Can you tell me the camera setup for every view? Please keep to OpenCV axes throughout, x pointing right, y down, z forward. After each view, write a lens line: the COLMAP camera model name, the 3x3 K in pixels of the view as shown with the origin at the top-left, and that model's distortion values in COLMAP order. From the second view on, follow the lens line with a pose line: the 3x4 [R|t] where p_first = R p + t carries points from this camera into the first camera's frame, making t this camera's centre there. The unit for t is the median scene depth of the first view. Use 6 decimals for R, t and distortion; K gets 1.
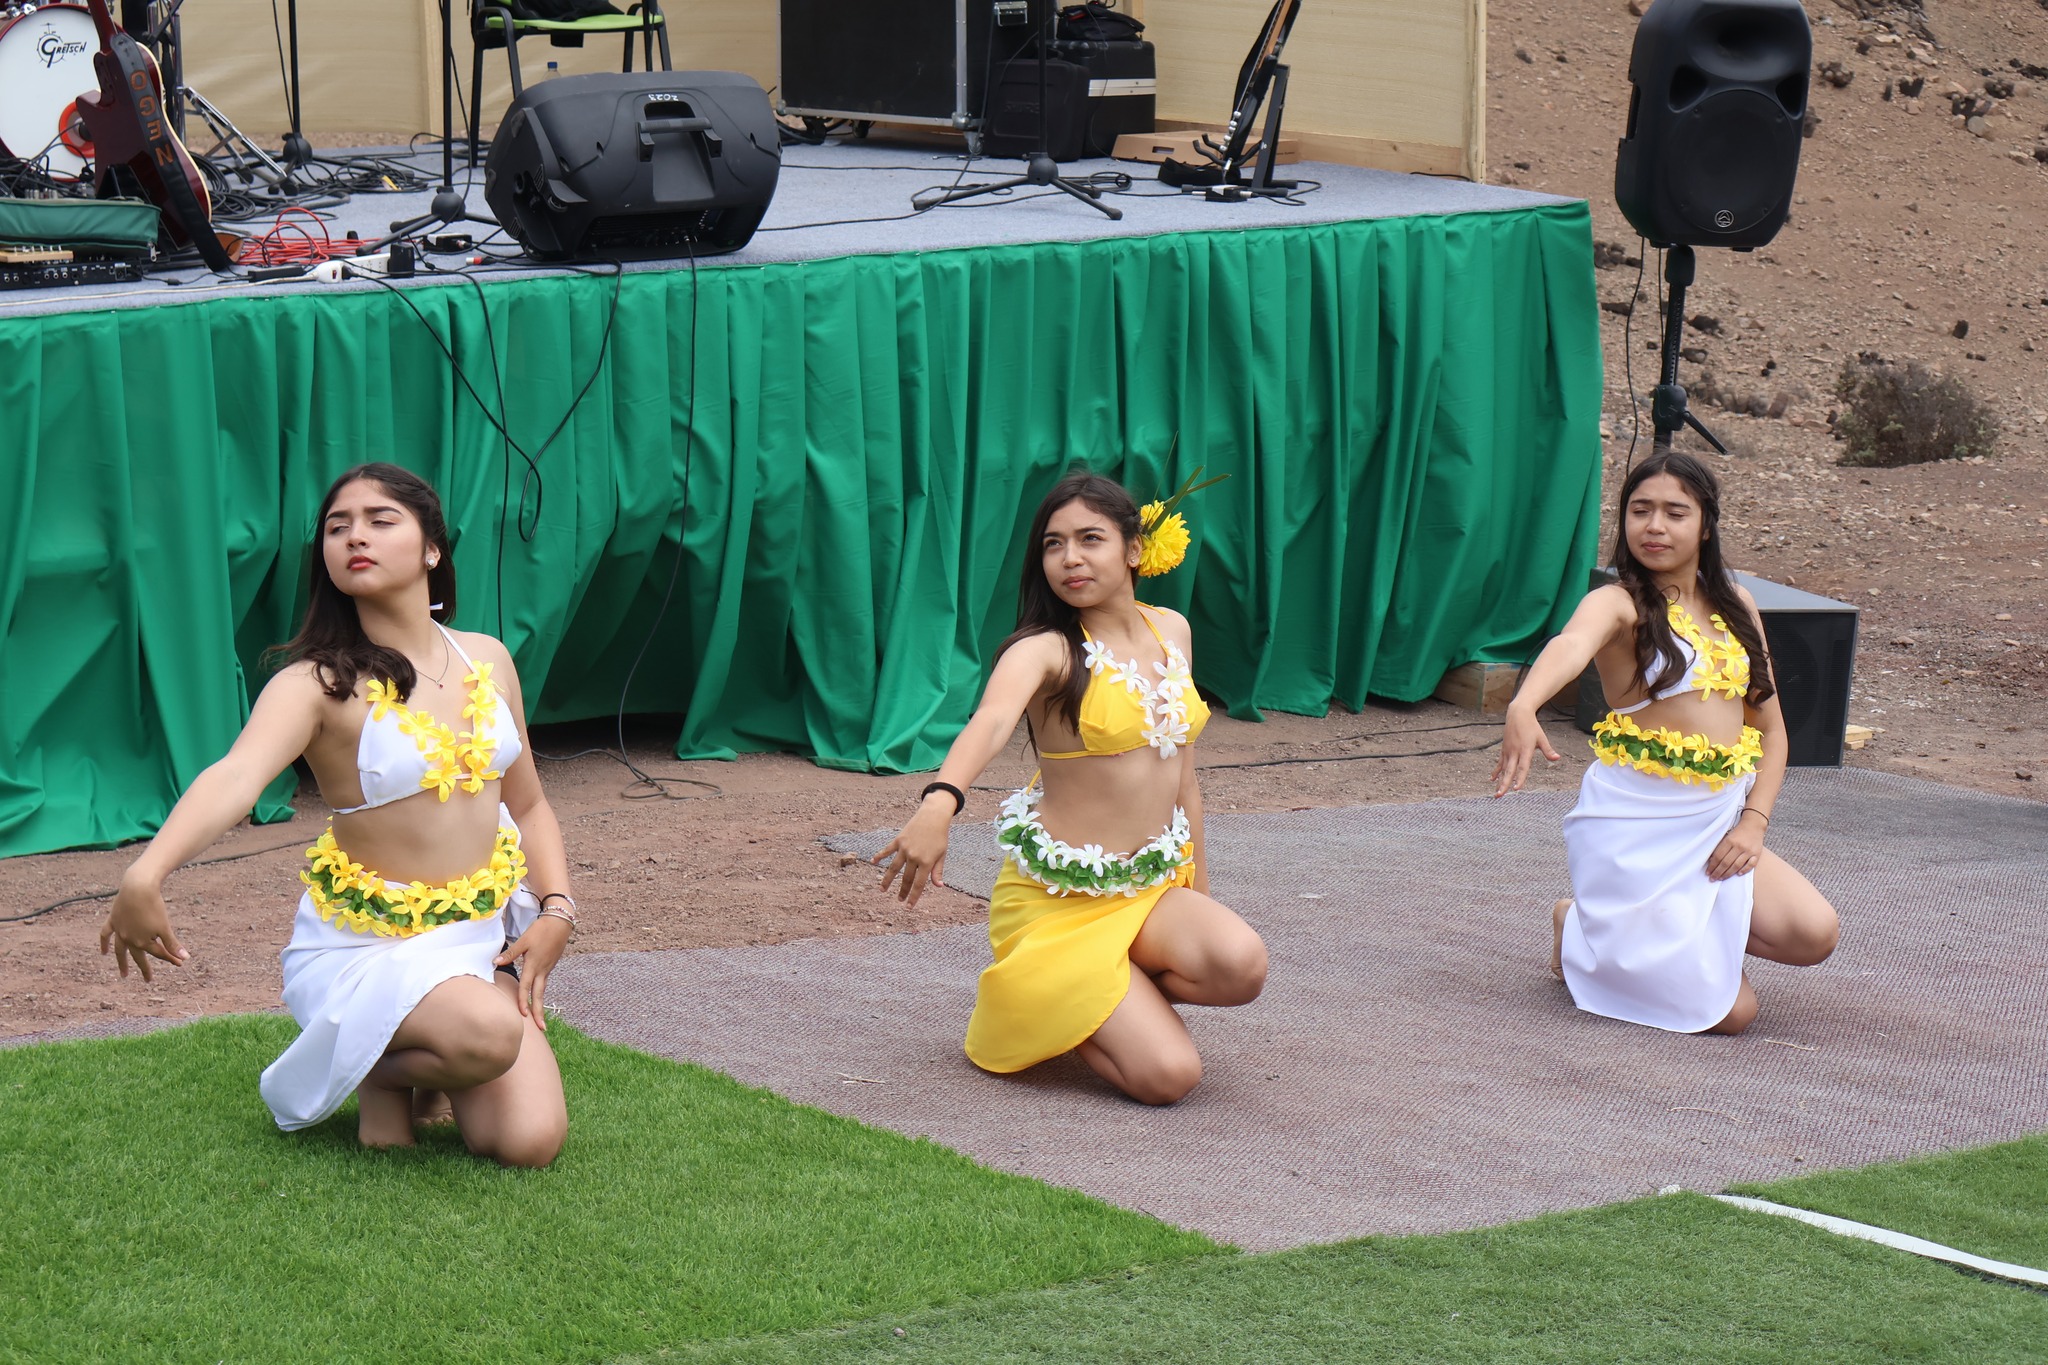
lens RADIAL K [[4030.7, 0, 1024.0], [0, 4030.7, 682.5], [0, 0, 1]] dist [0.009802, 0.072183]
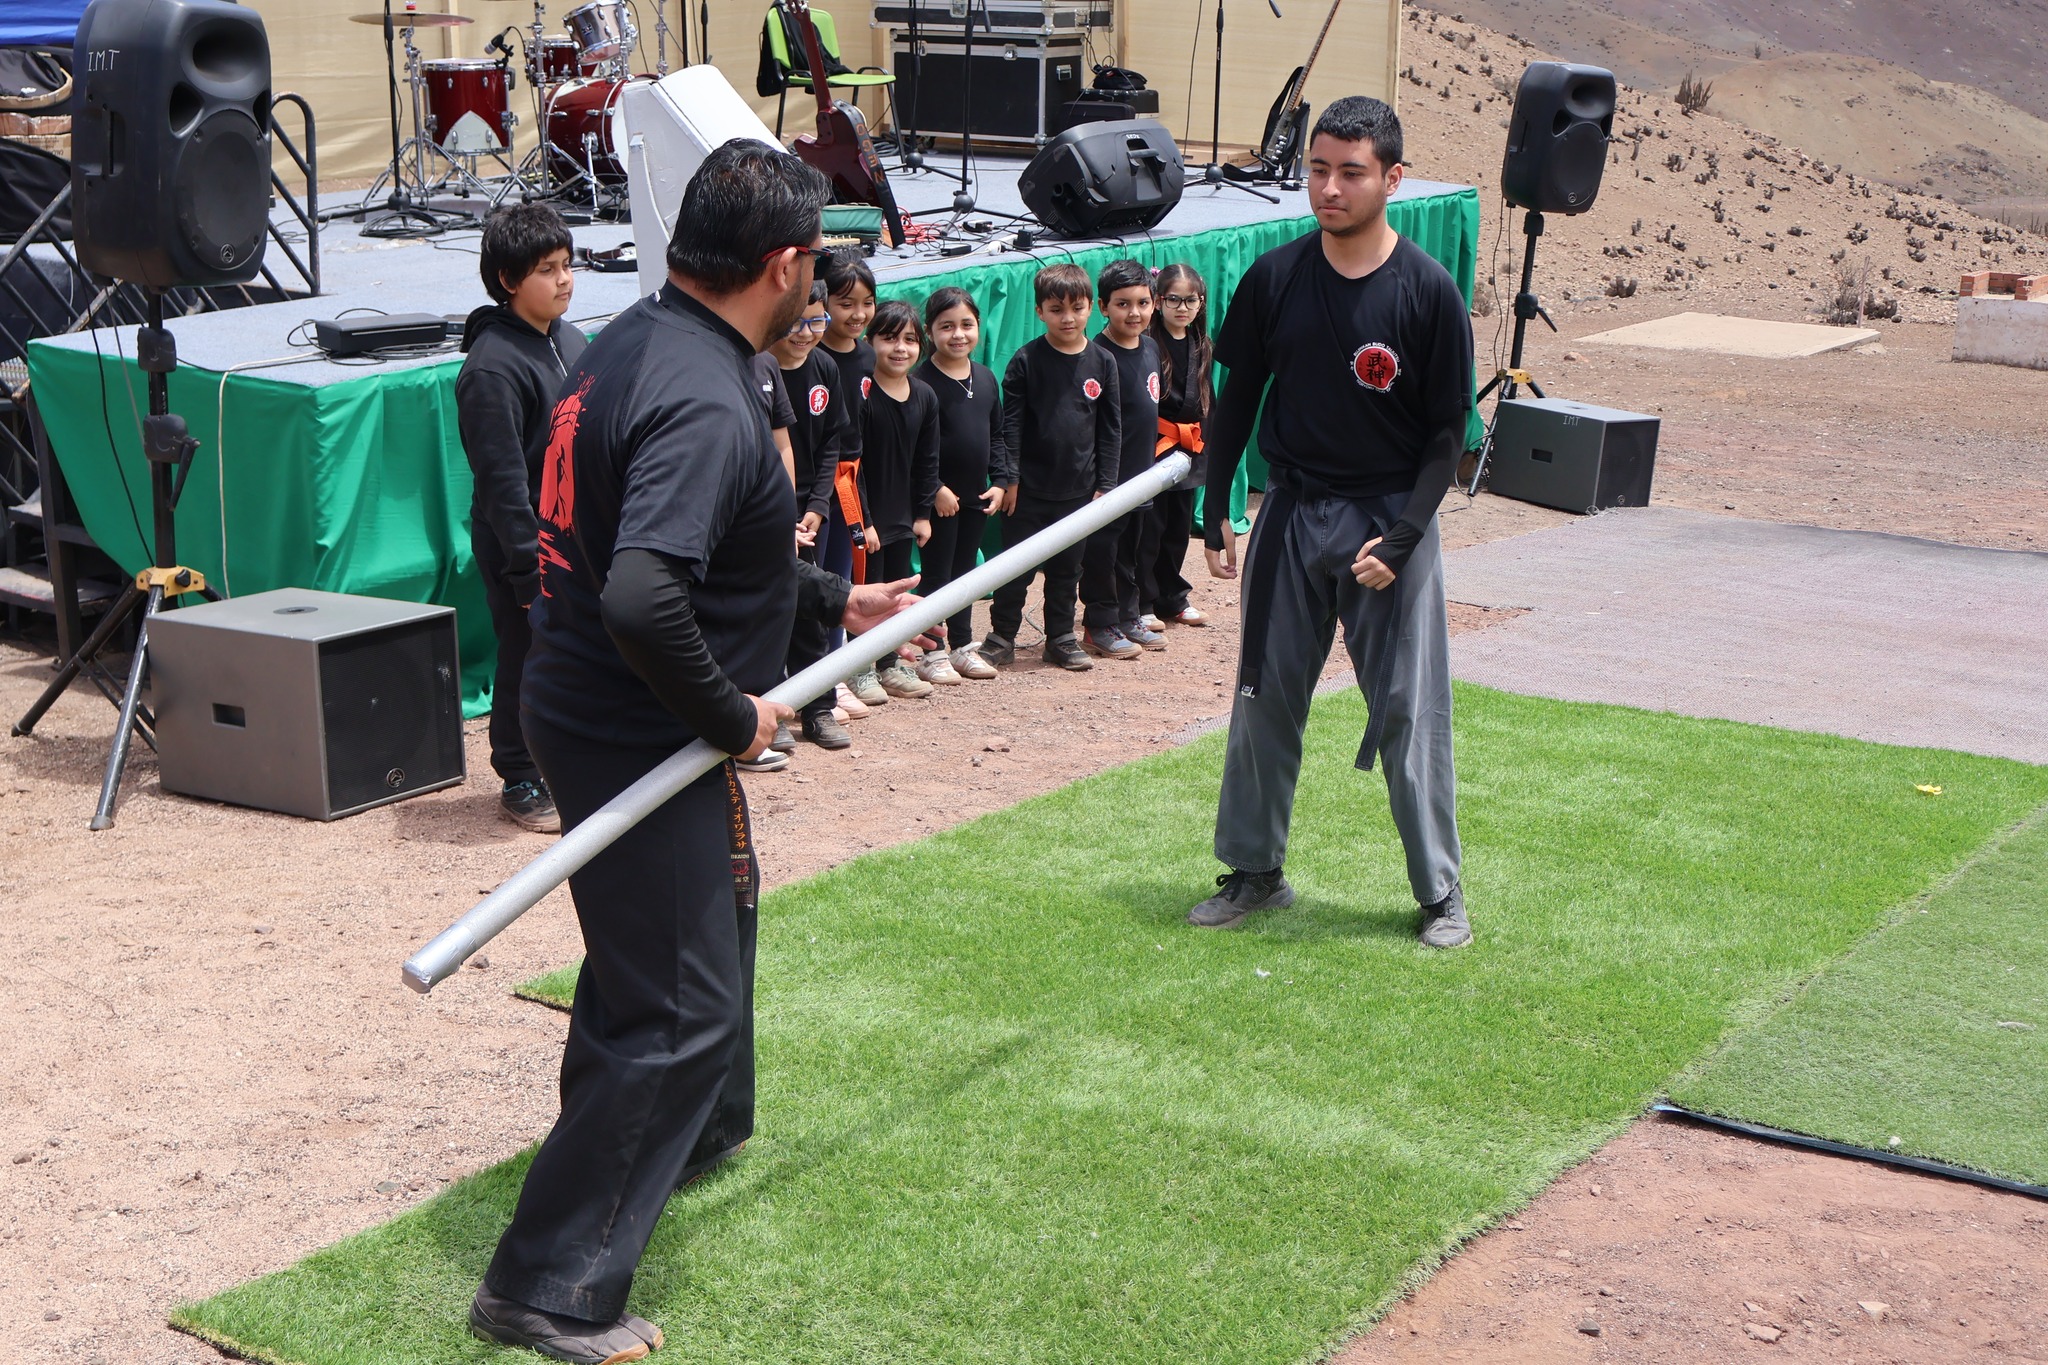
lens RADIAL K [[2549.2, 0, 1024.0], [0, 2549.2, 682.5], [0, 0, 1]] dist [-0.016105, 0.018169]
pose [[0.953912, -0.069113, 0.292021, -0.450042], [0.044064, 0.994829, 0.091510, -0.019580], [-0.296835, -0.074425, 0.952024, 0.000983]]
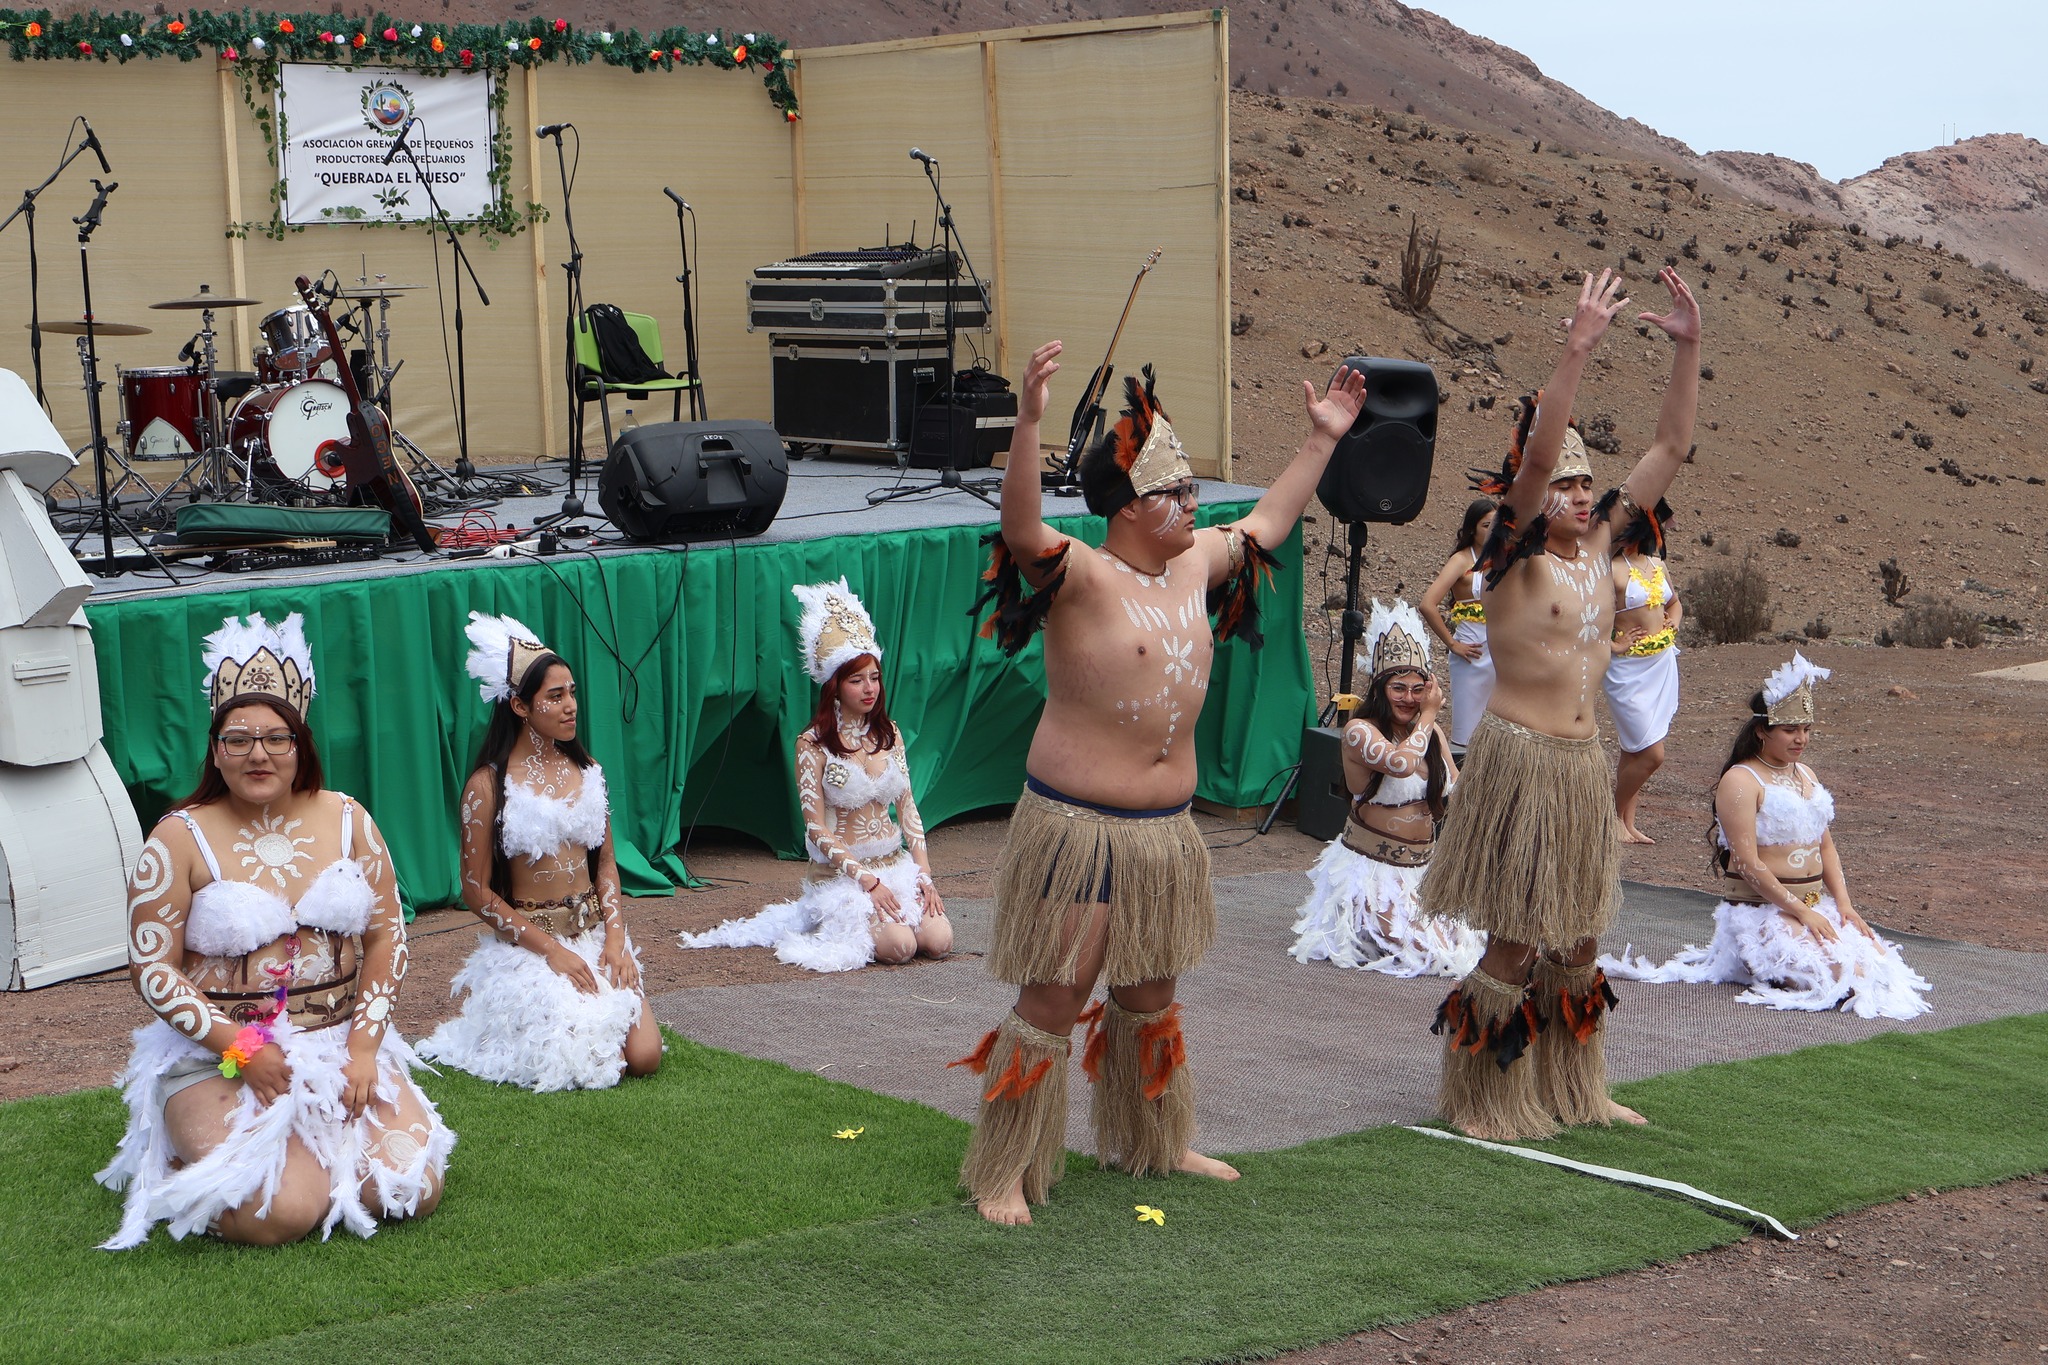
lens RADIAL K [[2696.5, 0, 1024.0], [0, 2696.5, 682.5], [0, 0, 1]] dist [0.000413, -0.017020]
pose [[0.998910, -0.013953, 0.044535, -0.016970], [0.015897, 0.998922, -0.043605, -0.002745], [-0.043879, 0.044266, 0.998056, -0.042661]]
